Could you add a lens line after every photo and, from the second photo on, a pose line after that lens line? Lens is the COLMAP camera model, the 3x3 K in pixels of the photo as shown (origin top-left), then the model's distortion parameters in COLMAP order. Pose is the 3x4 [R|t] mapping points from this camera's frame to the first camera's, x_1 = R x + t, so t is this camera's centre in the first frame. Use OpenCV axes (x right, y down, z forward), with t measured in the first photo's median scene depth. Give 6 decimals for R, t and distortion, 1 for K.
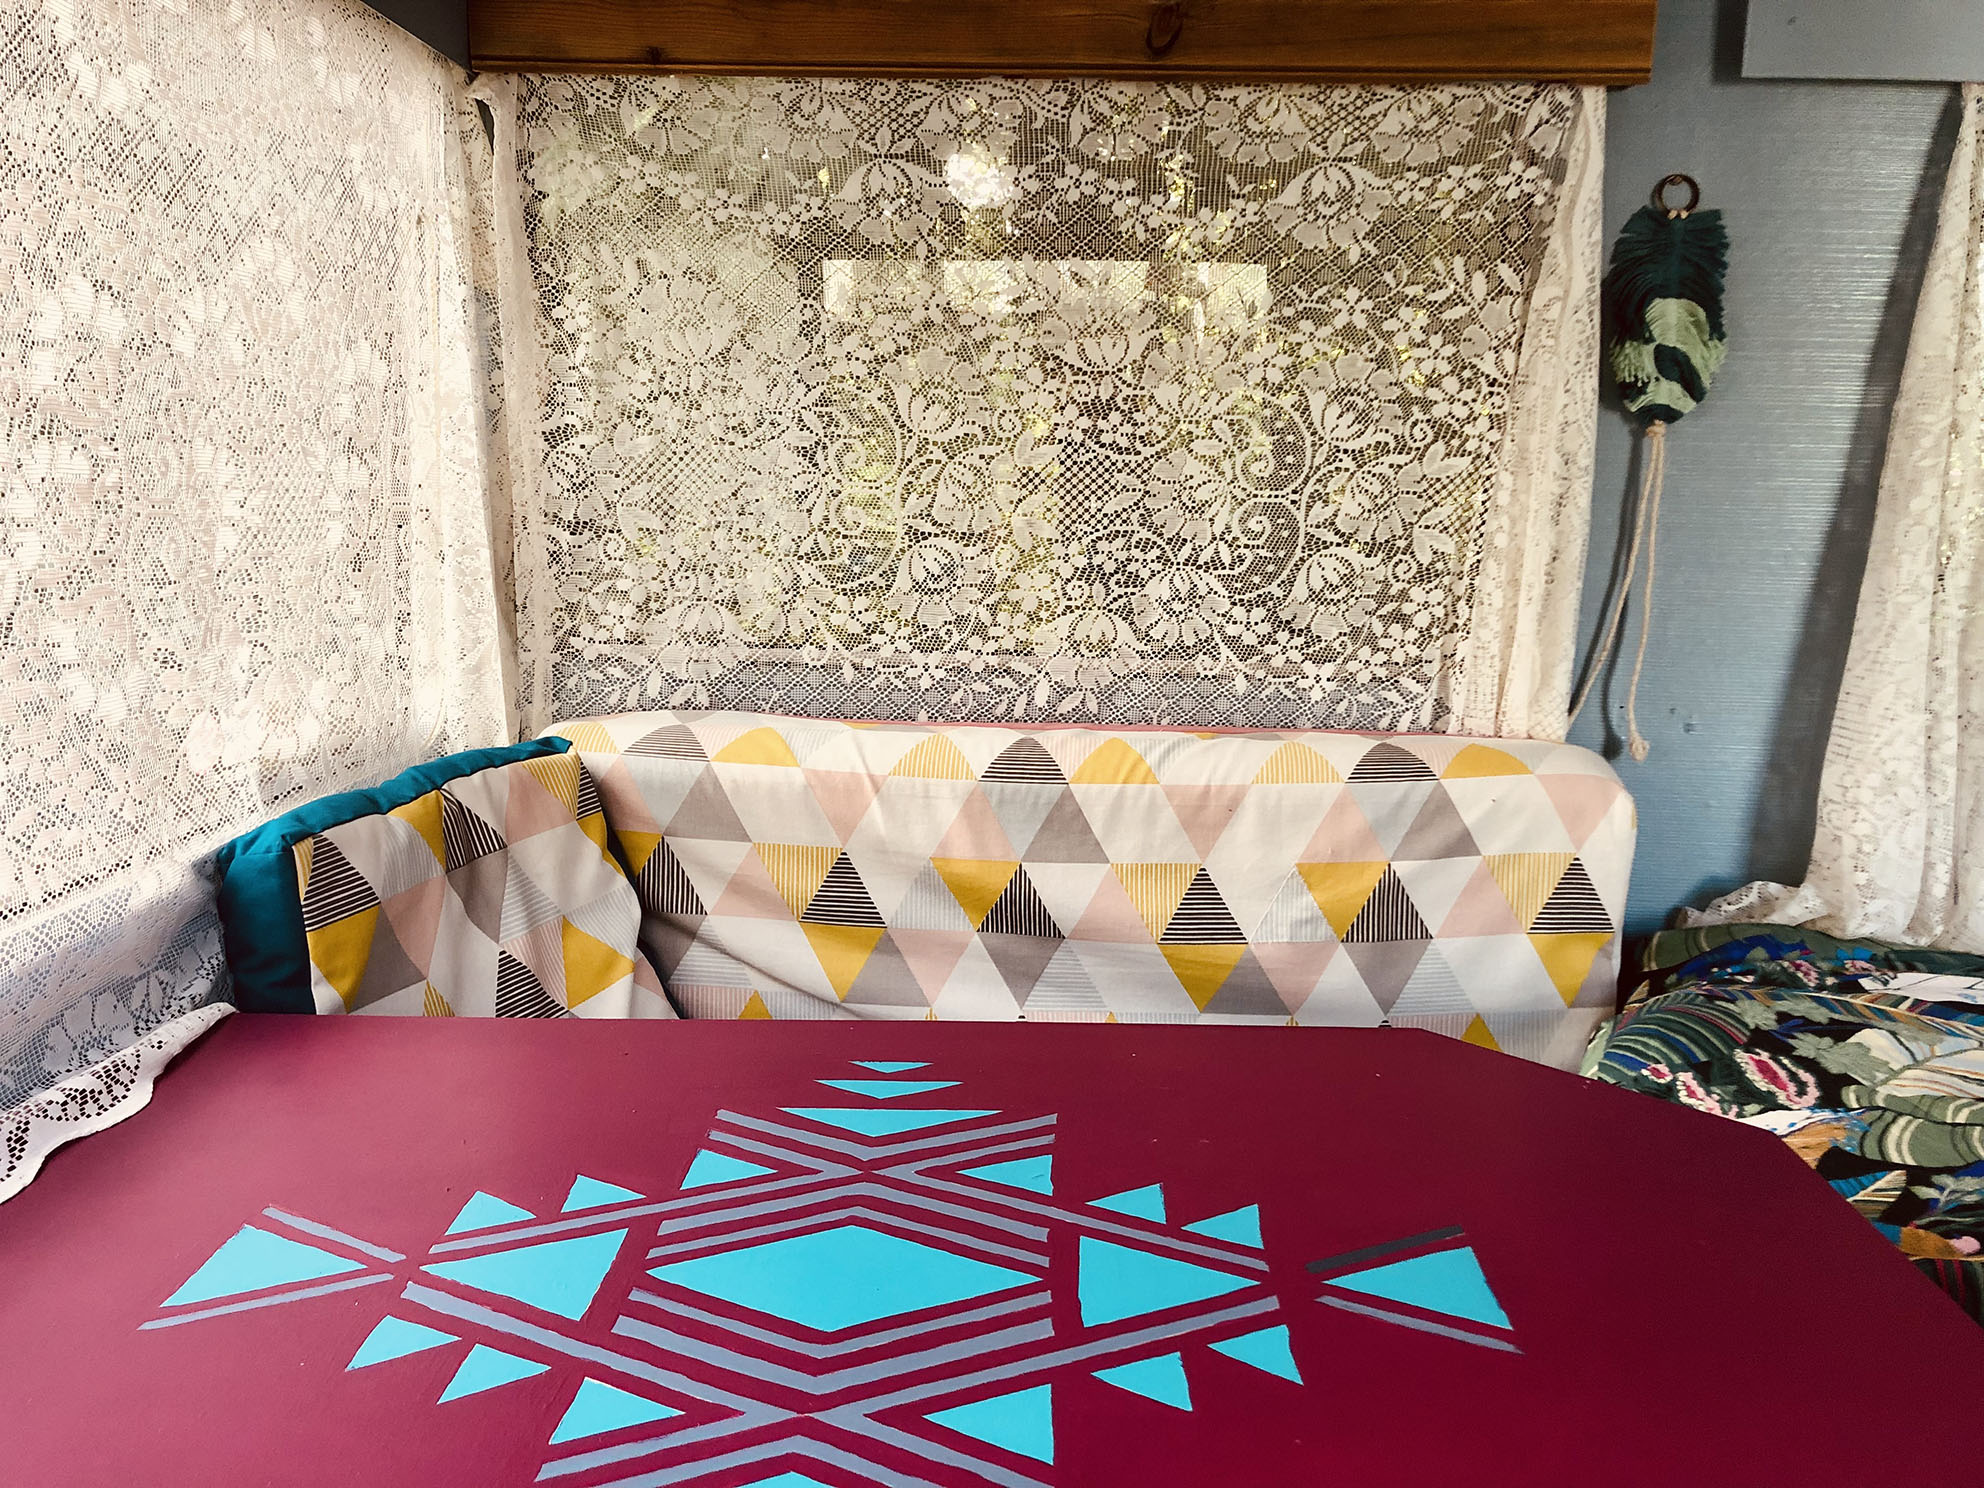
lens RADIAL K [[1607.5, 0, 992.0], [0, 1607.5, 744.0], [0, 0, 1]] dist [0.091626, -0.309961]
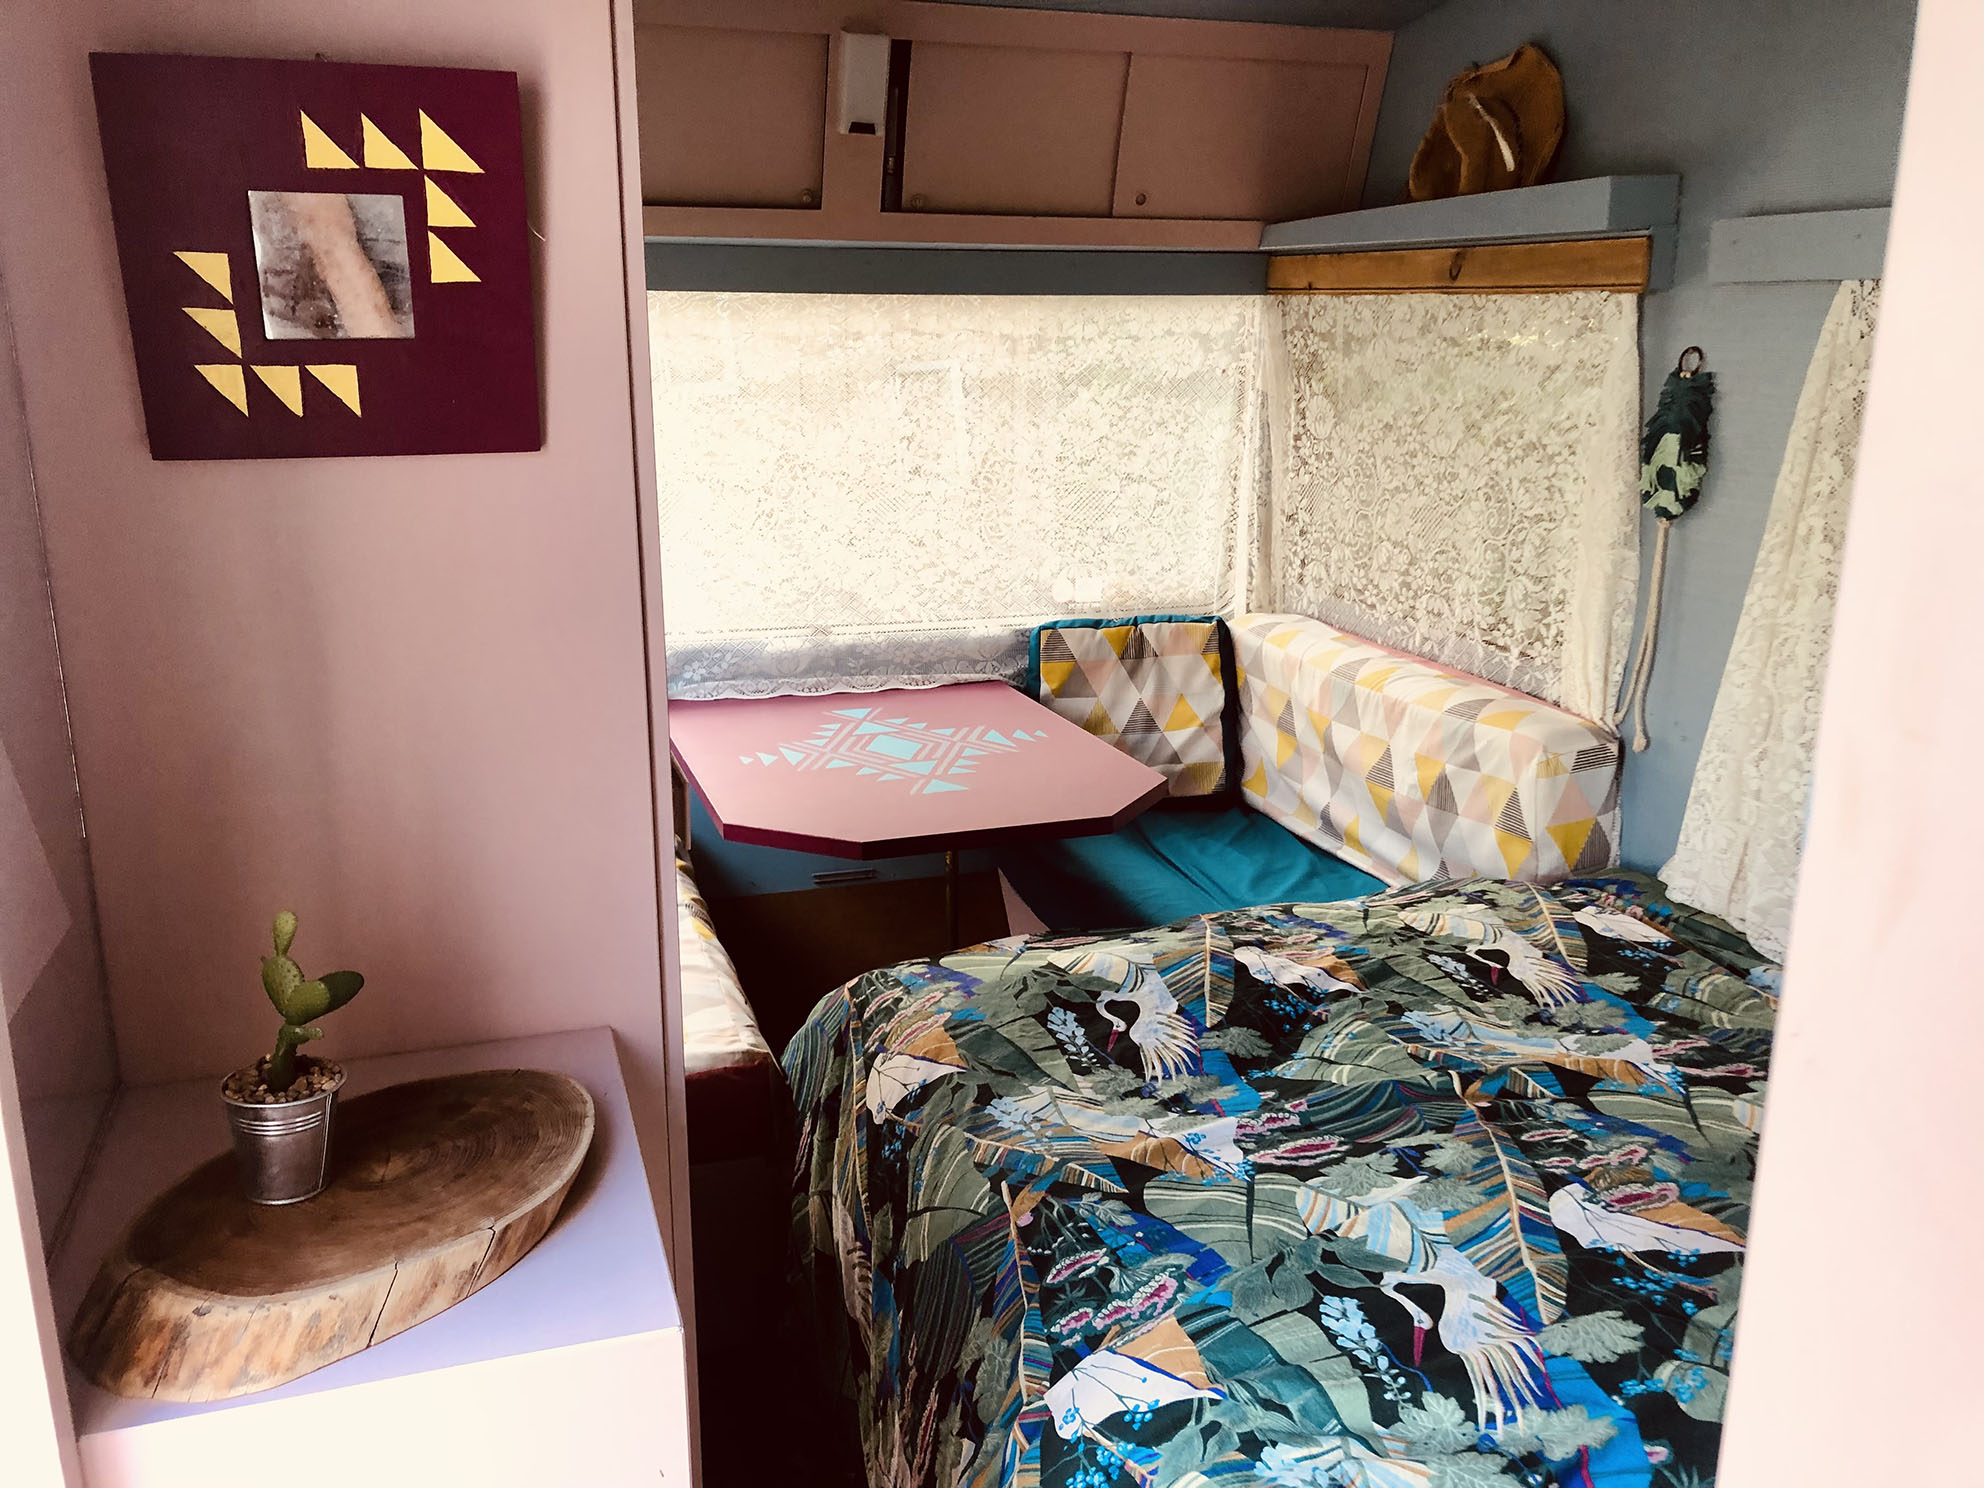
lens RADIAL K [[1607.5, 0, 992.0], [0, 1607.5, 744.0], [0, 0, 1]] dist [0.091626, -0.309961]
pose [[0.374188, 0.224682, -0.899723, 1.572911], [-0.158892, 0.971392, 0.176498, -0.168177], [0.913639, 0.076915, 0.399183, -0.108267]]
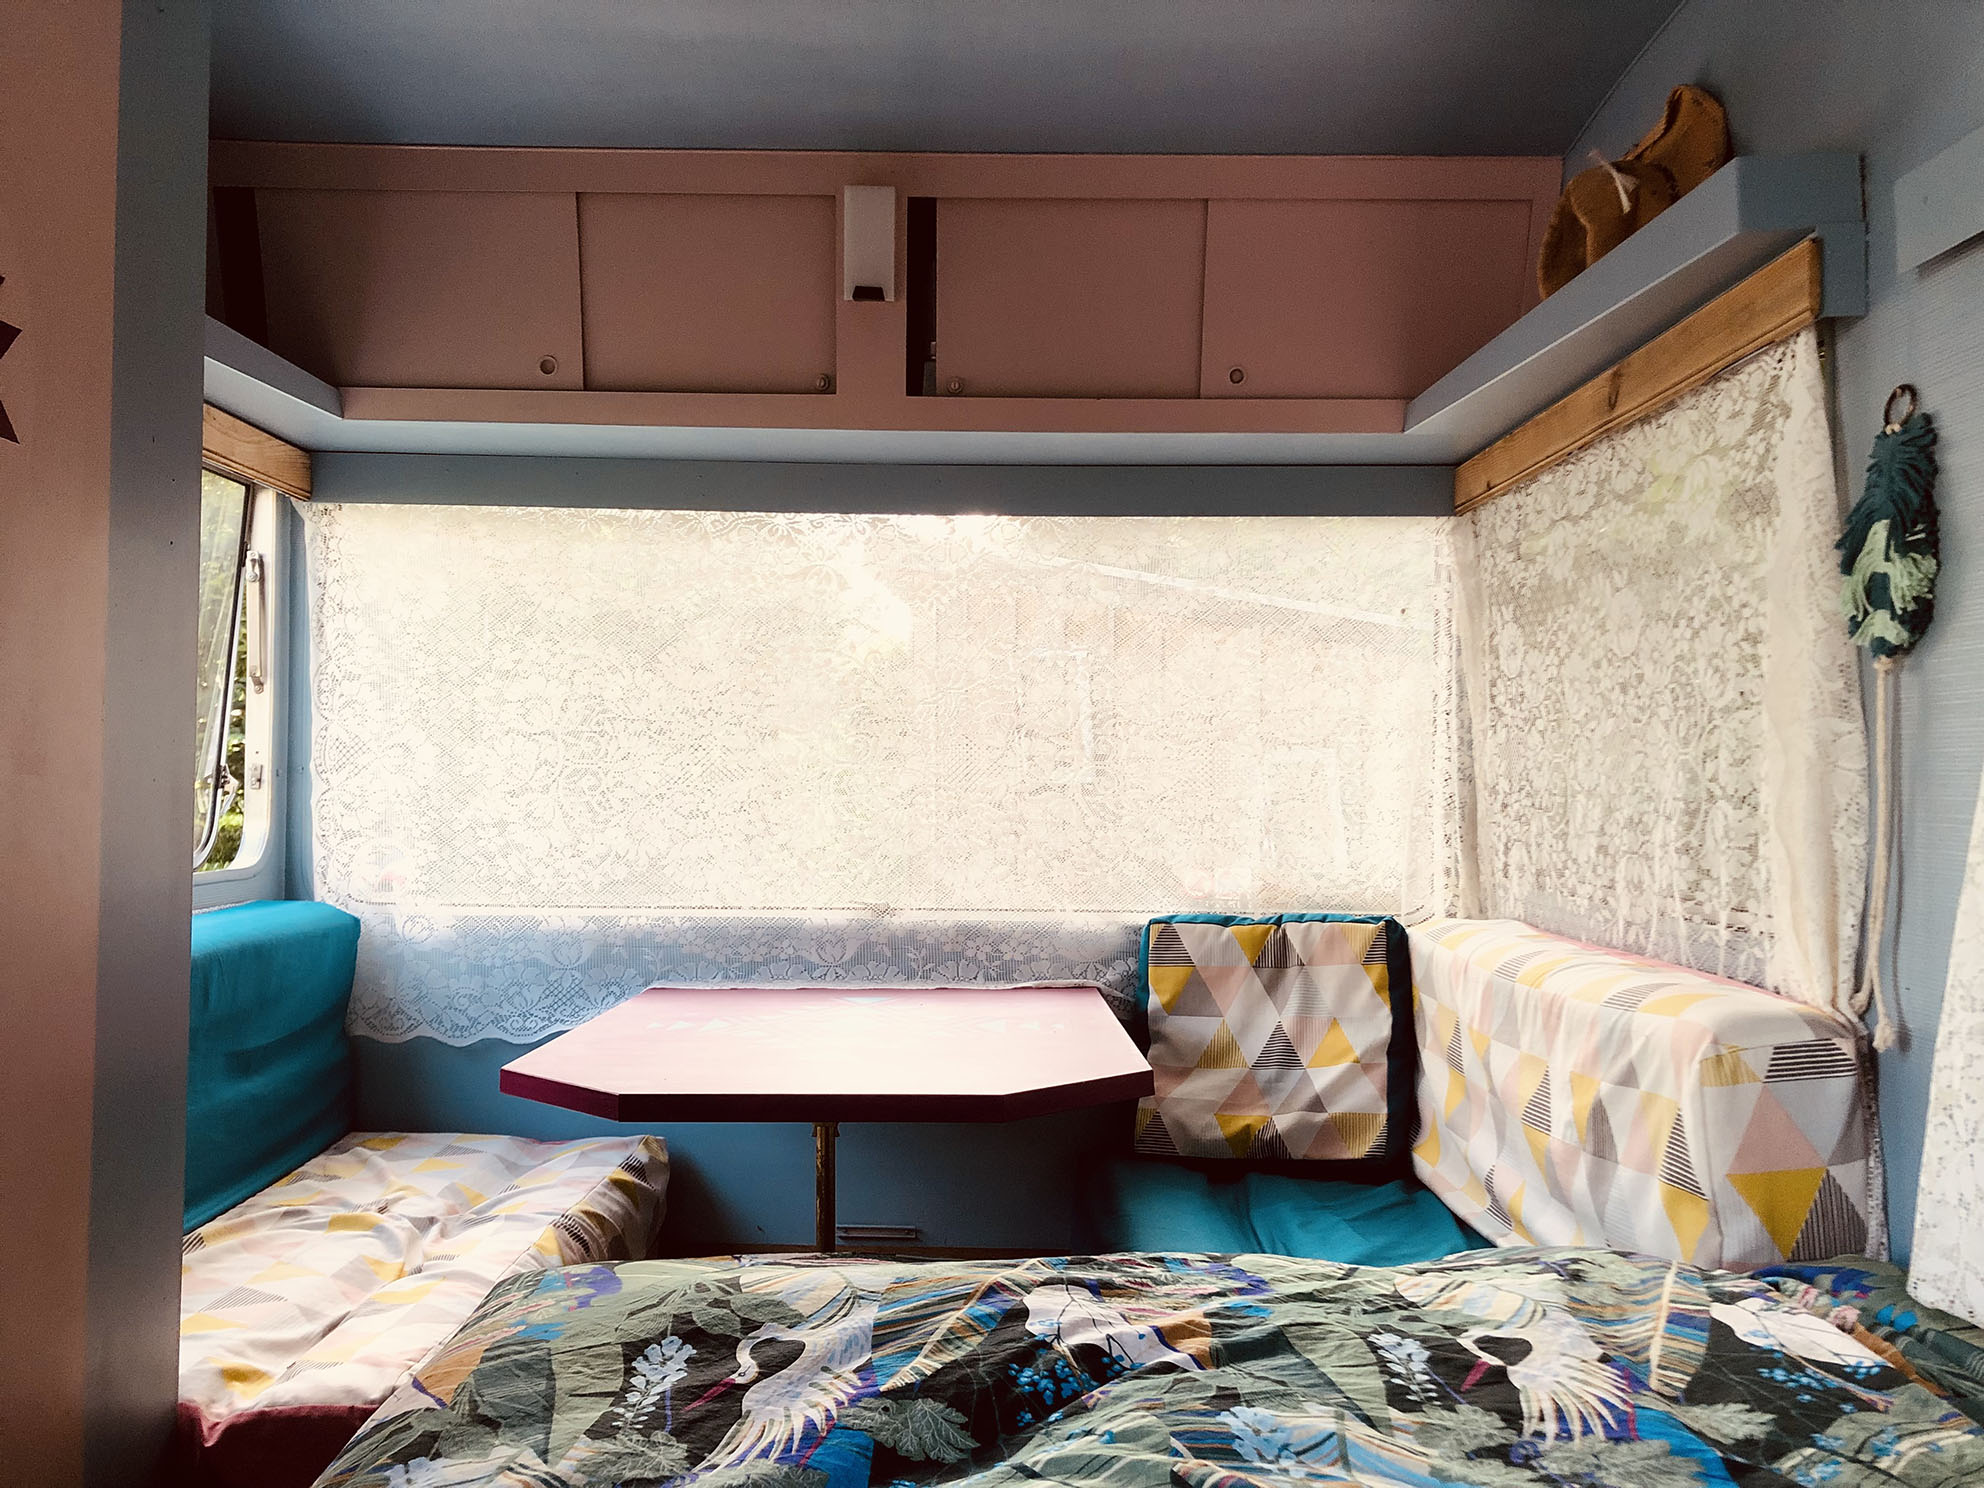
lens RADIAL K [[1600.3, 0, 947.1], [0, 1600.3, 730.5], [0, 0, 1]] dist [-0.033077, -0.006113]
pose [[0.040204, -0.047027, -0.998084, 1.289073], [-0.184886, 0.981293, -0.053684, -0.018921], [0.981937, 0.186690, 0.030757, 0.491799]]
